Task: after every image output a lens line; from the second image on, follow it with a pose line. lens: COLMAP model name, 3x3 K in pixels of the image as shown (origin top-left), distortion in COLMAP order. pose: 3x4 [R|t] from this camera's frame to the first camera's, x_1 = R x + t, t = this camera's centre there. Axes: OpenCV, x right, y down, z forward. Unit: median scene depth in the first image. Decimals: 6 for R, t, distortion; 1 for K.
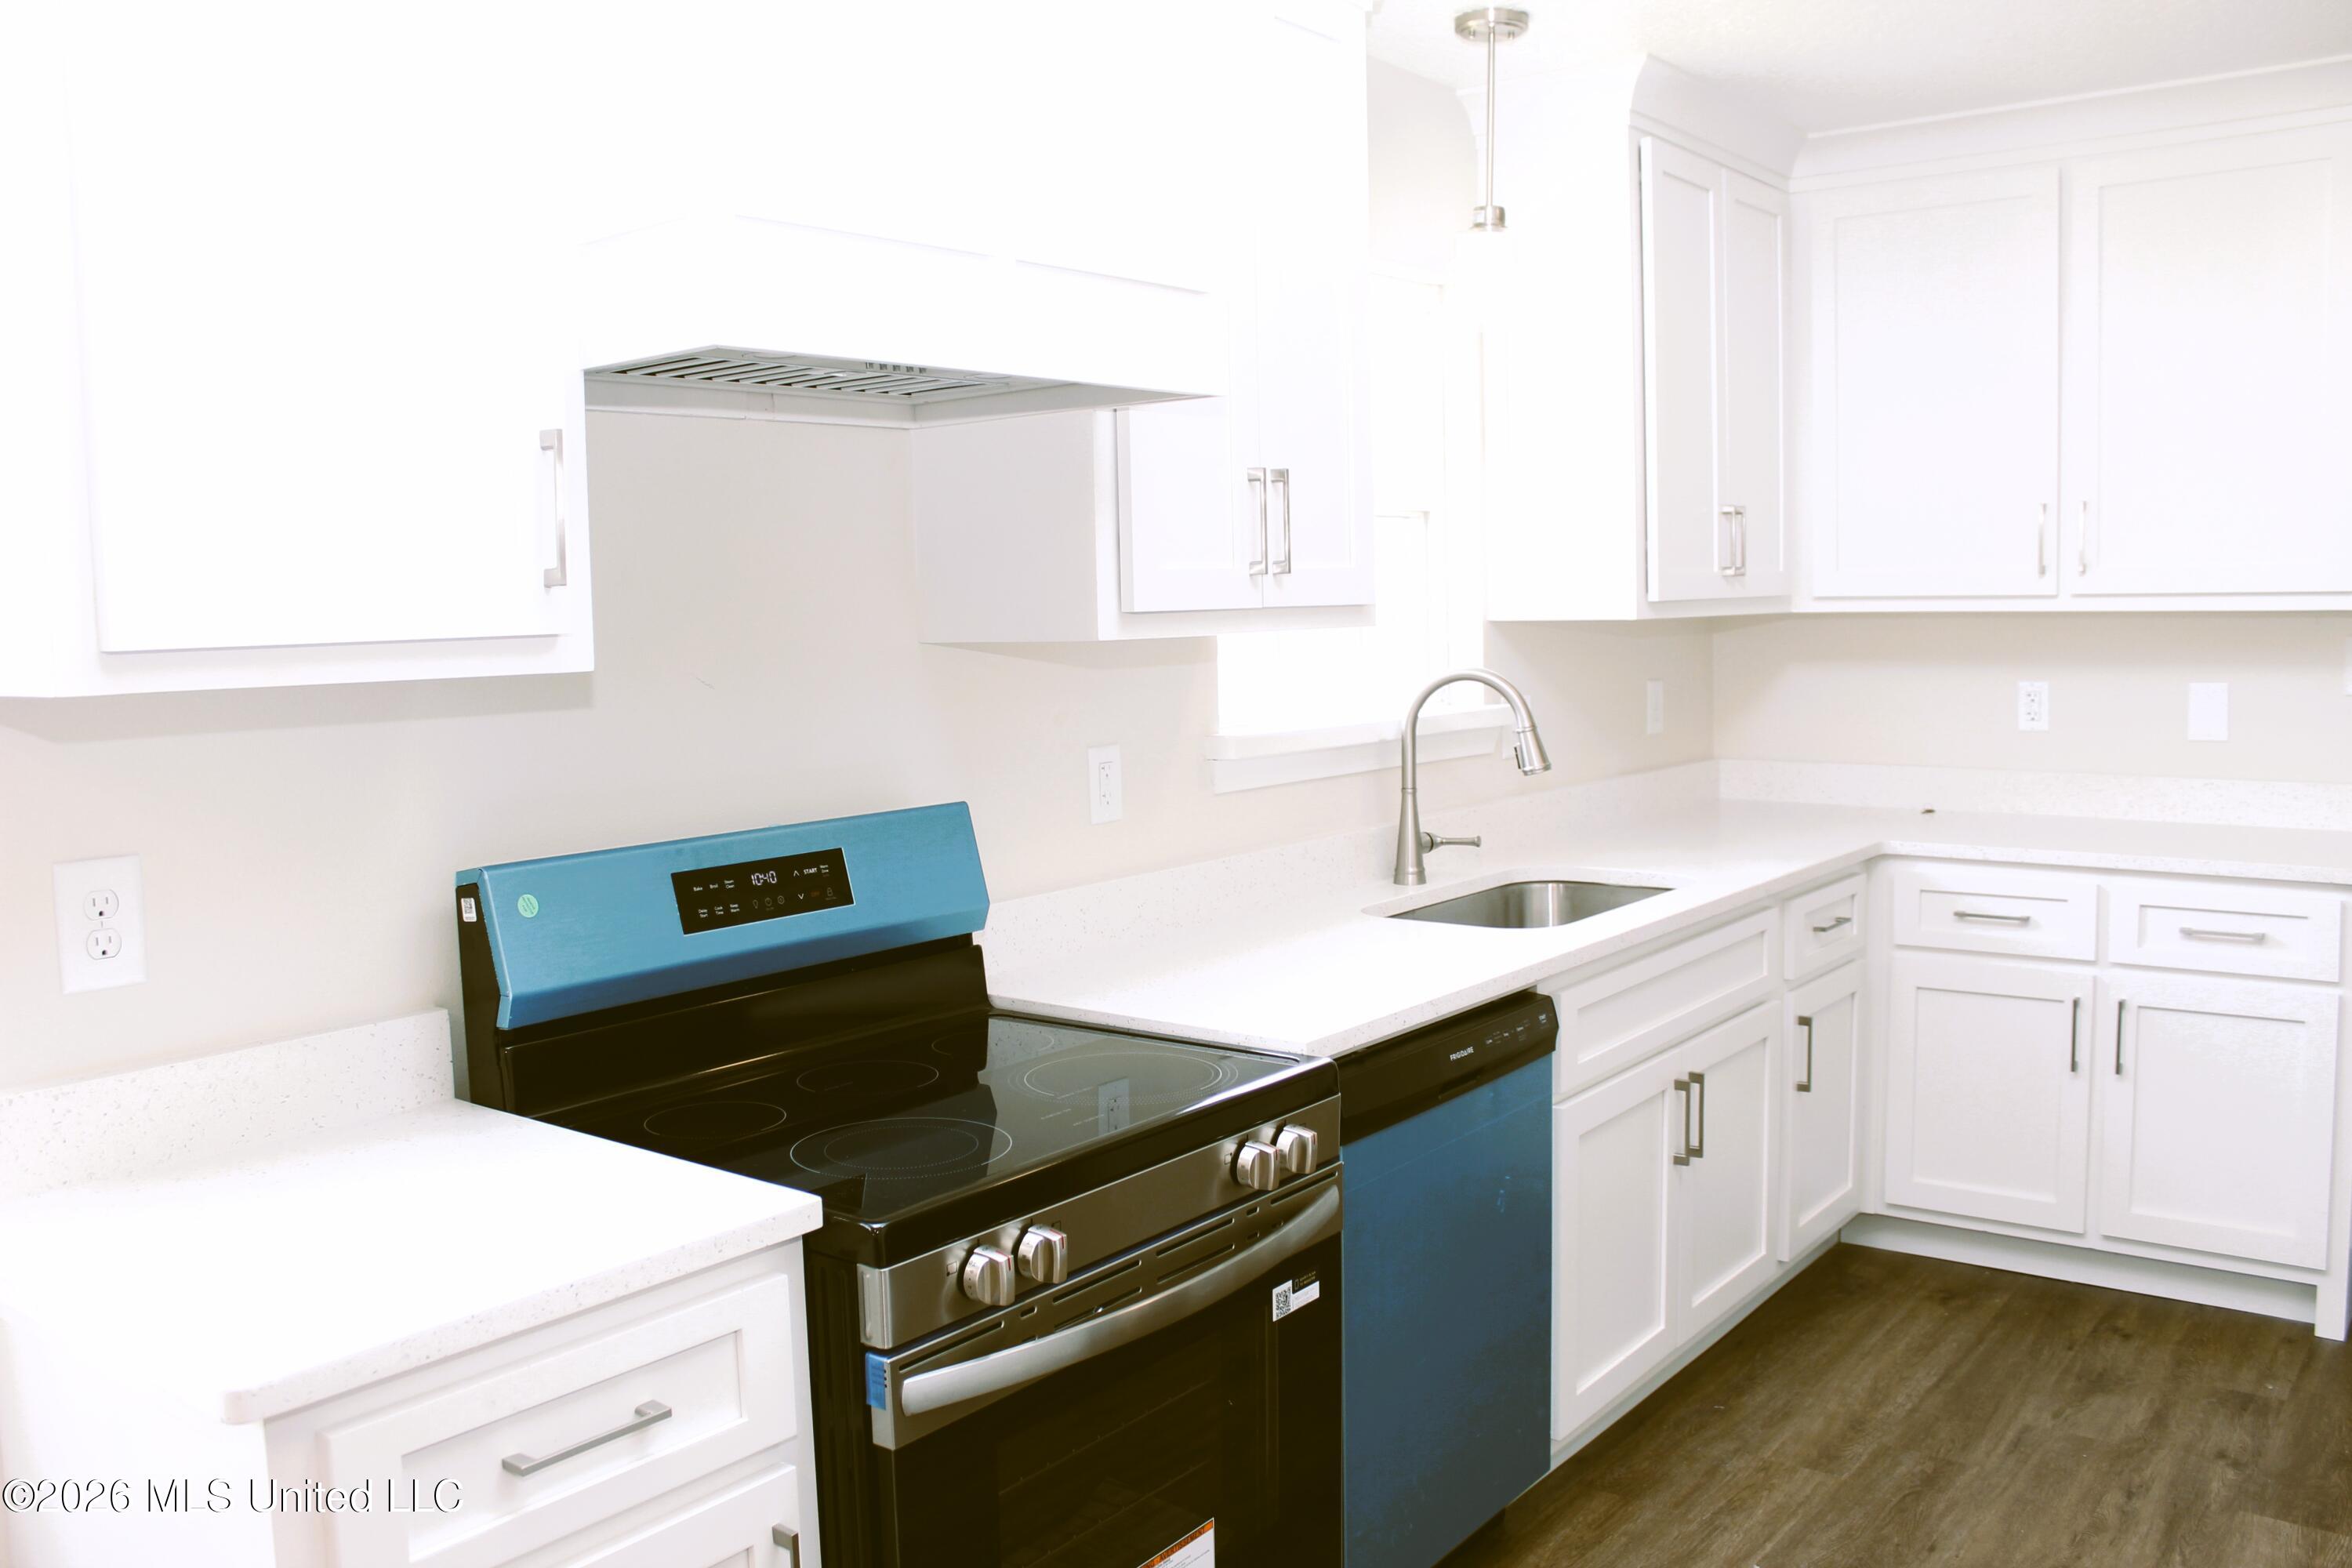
lens RADIAL K [[1964.9, 0, 1176.0], [0, 1964.9, 784.0], [0, 0, 1]] dist [-0.173851, 0.144949]
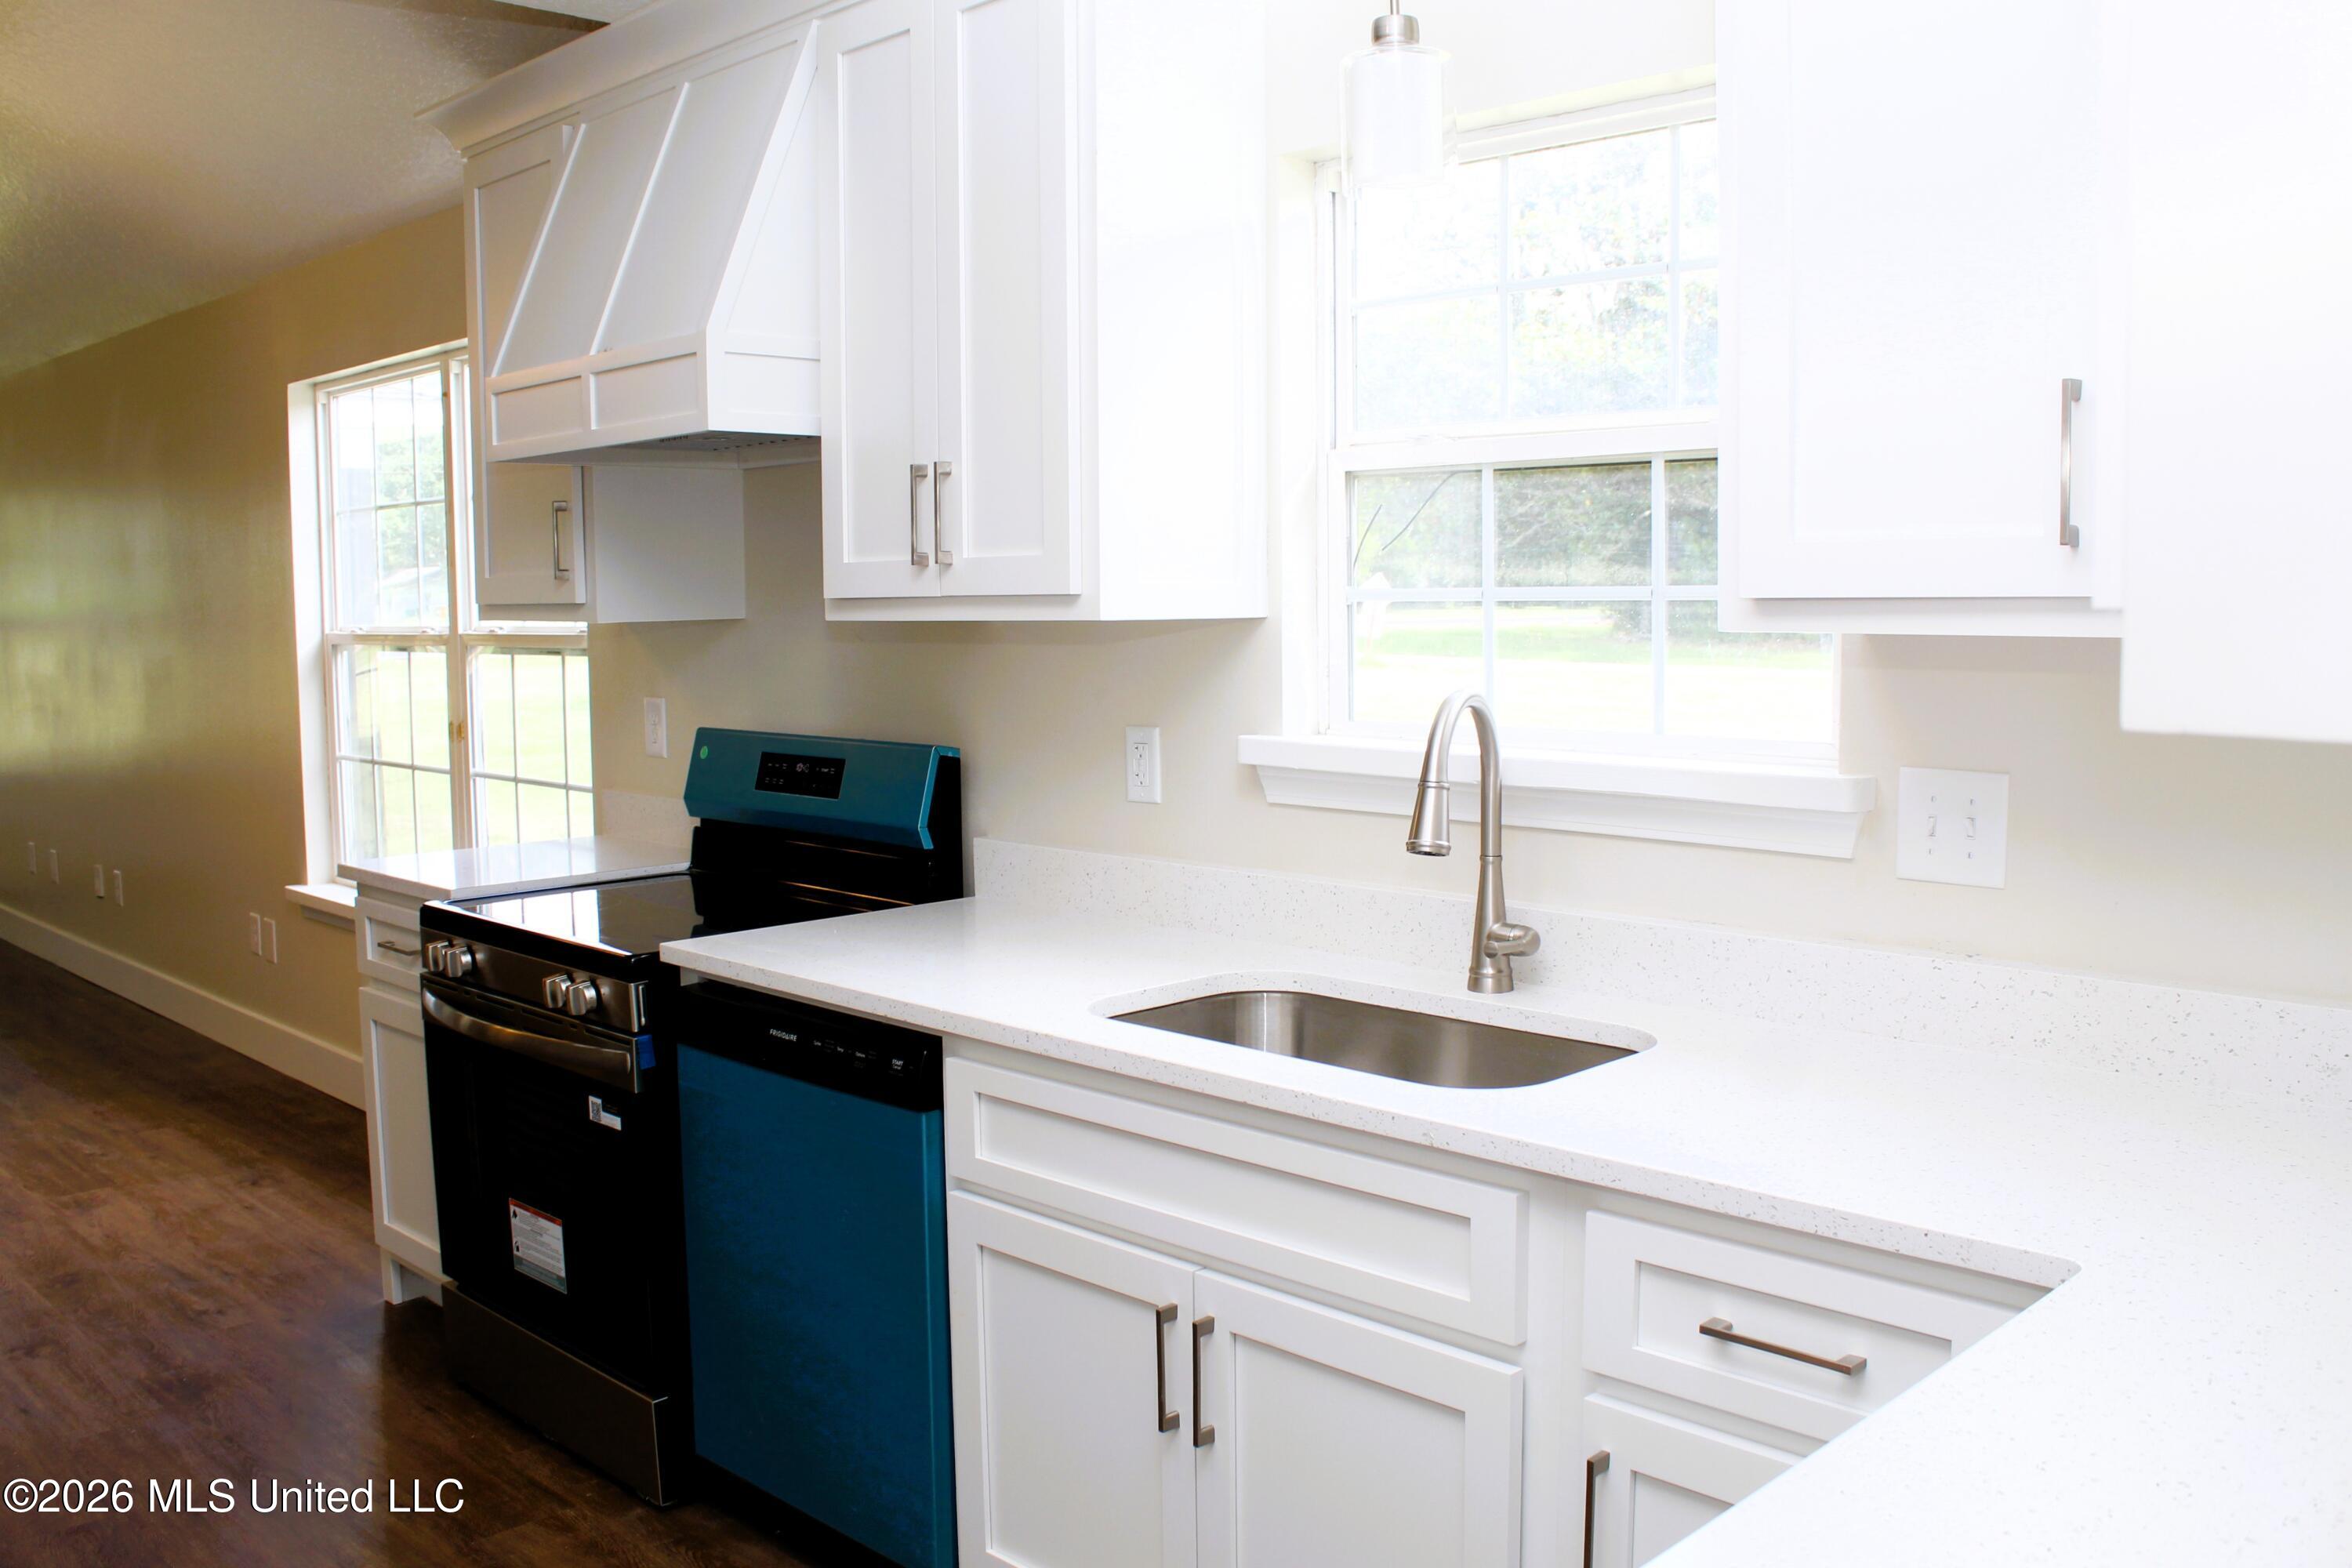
lens RADIAL K [[1964.9, 0, 1176.0], [0, 1964.9, 784.0], [0, 0, 1]] dist [-0.173851, 0.144949]
pose [[-0.118533, 0.119203, -0.985769, 0.828734], [-0.084249, 0.987981, 0.129601, -0.105962], [0.989370, 0.098412, -0.107065, 0.965062]]
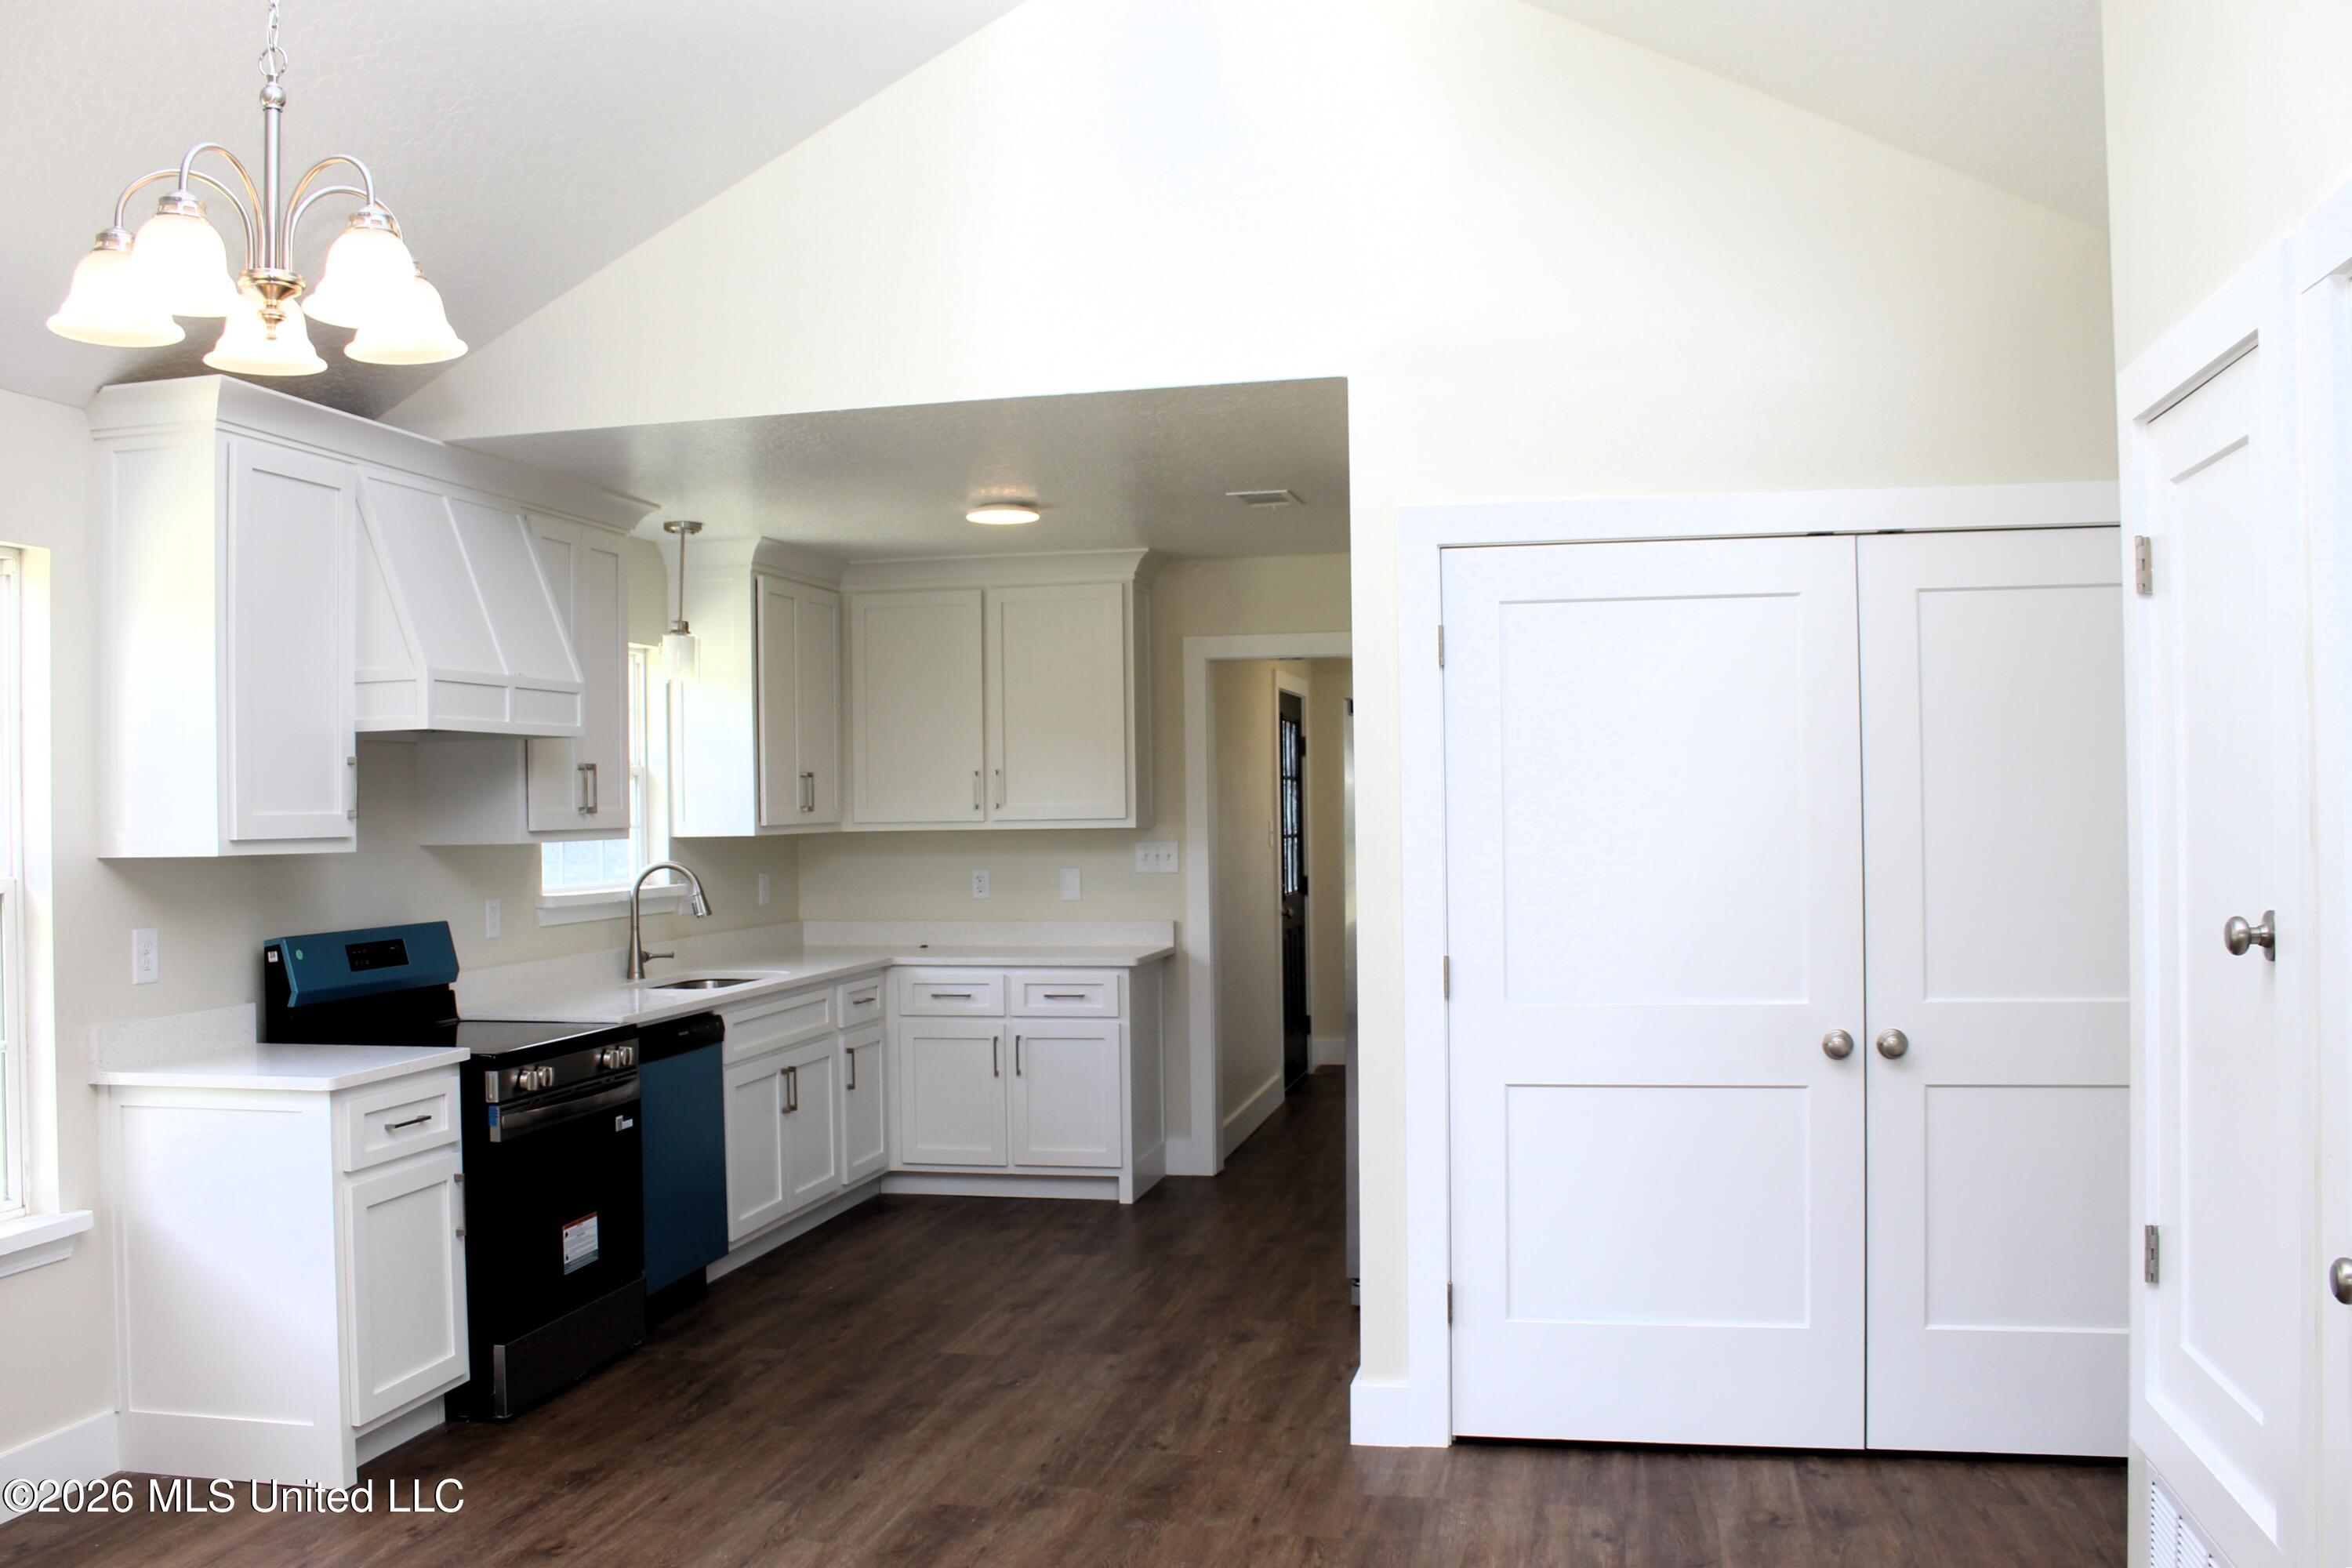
lens RADIAL K [[2039.9, 0, 1176.0], [0, 2039.9, 784.0], [0, 0, 1]] dist [-0.174535, 0.168641]
pose [[0.901791, 0.011913, 0.432009, -0.247224], [0.036952, 0.993834, -0.104541, 0.087192], [-0.430590, 0.110237, 0.895790, -0.952228]]
